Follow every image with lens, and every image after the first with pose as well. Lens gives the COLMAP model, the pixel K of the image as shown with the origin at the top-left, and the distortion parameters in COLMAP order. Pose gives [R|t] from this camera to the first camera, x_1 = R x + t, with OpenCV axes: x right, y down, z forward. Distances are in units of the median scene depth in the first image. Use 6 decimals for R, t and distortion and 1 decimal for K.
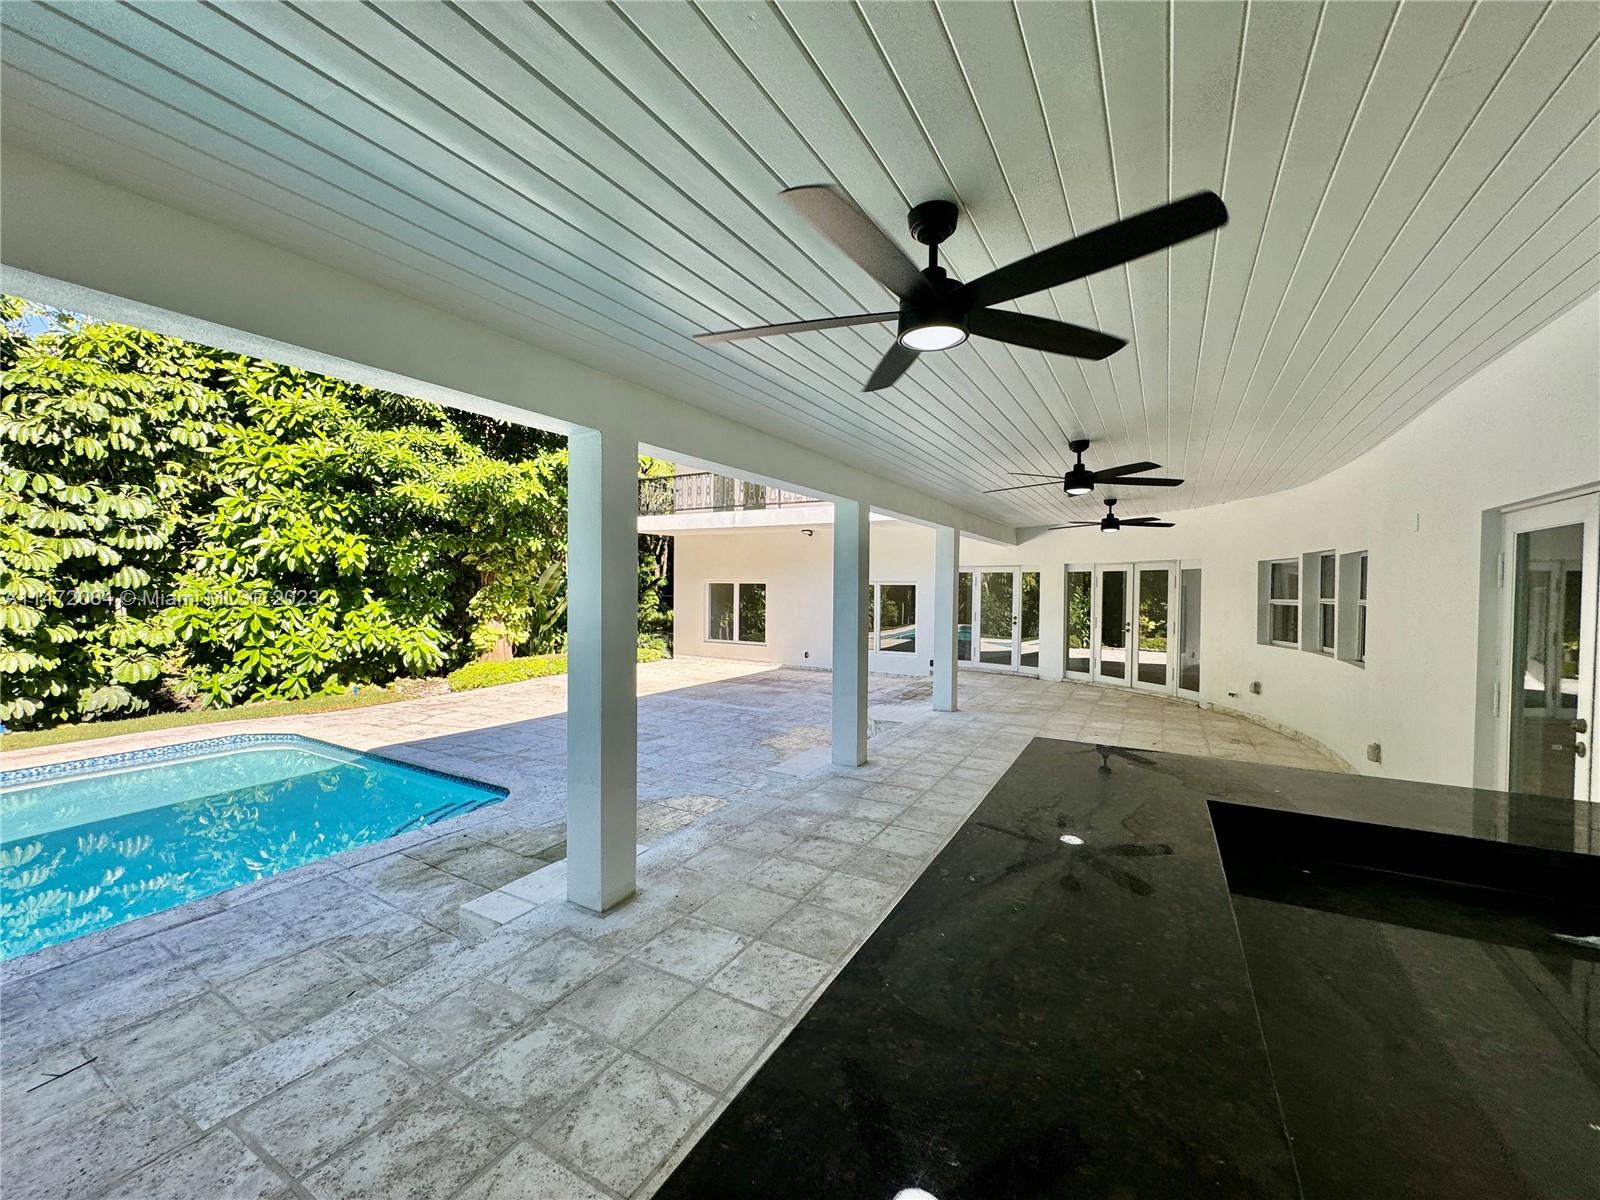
lens RADIAL K [[640.5, 0, 800.6], [0, 640.5, 602.8], [0, 0, 1]] dist [-0.000359, 0.000071]
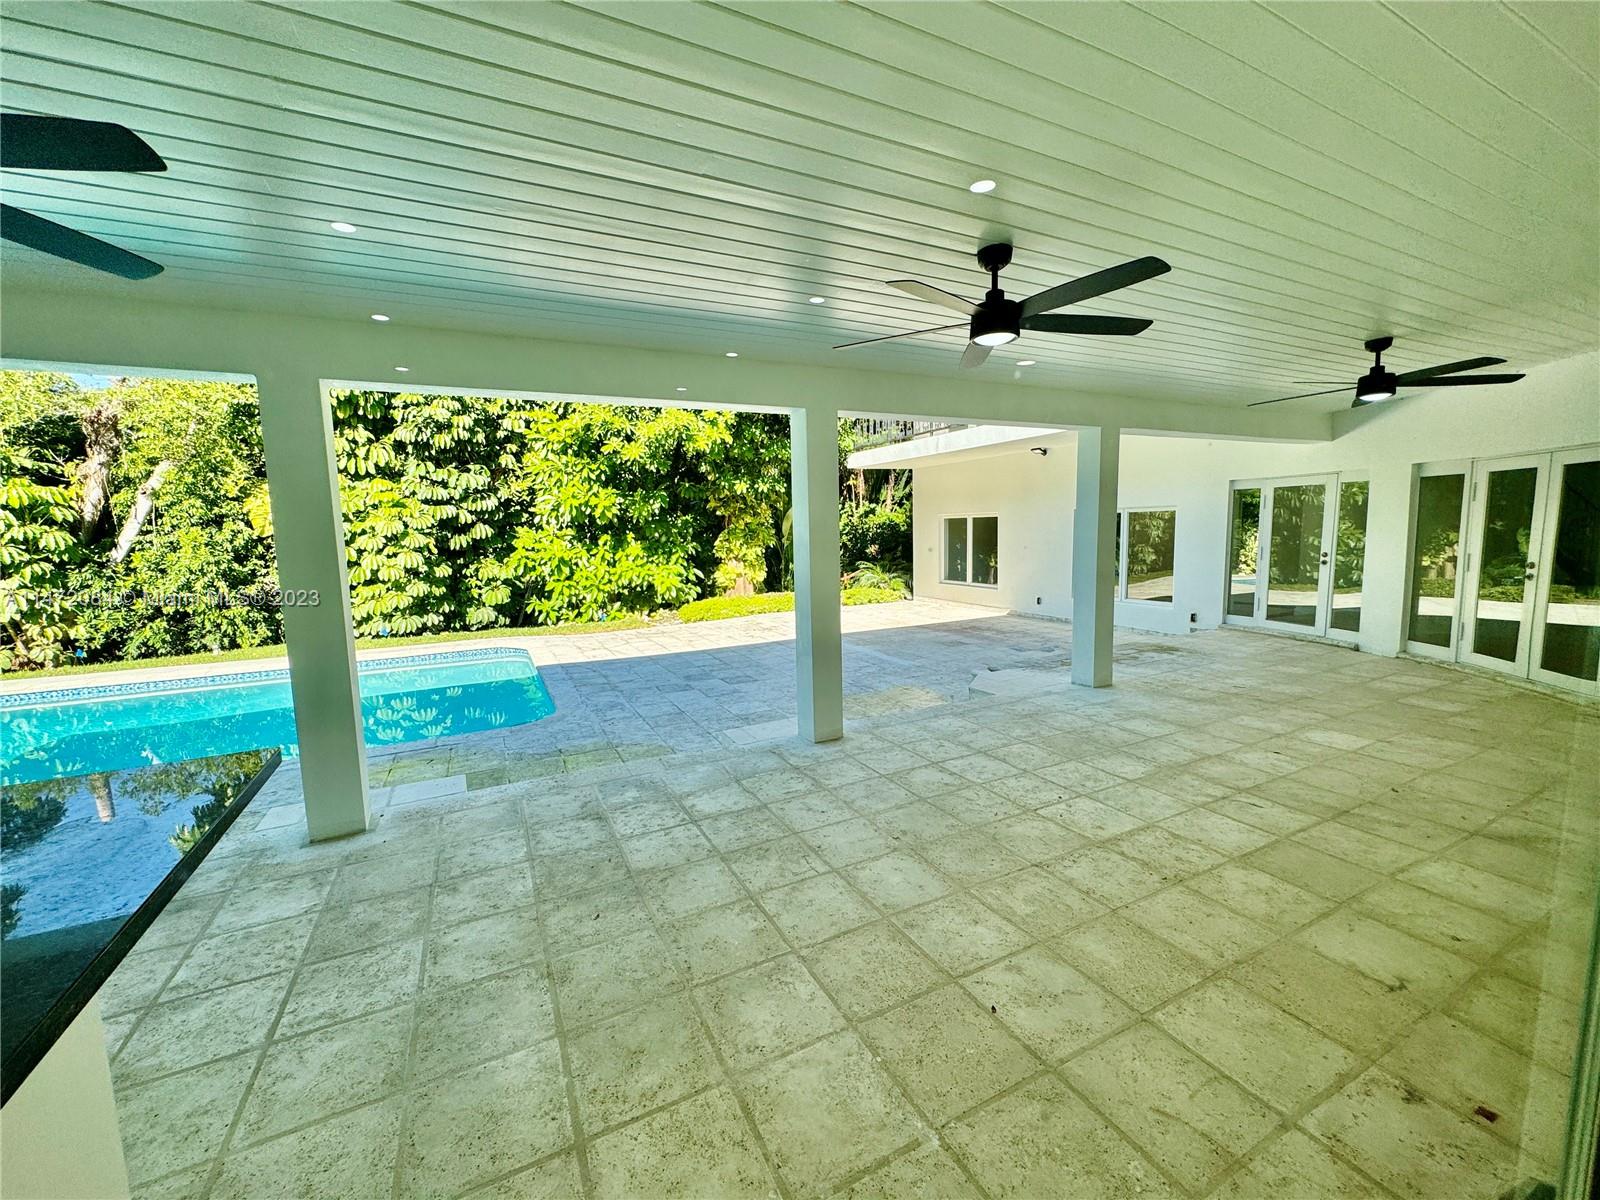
lens RADIAL K [[638.9, 0, 699.8], [0, 638.9, 600.3], [0, 0, 1]] dist [0.001419, 0.000276]
pose [[0.831899, 0.031301, -0.554044, 0.138167], [0.019660, 0.996119, 0.085797, 0.001193], [0.554579, -0.082267, 0.828054, 0.089207]]
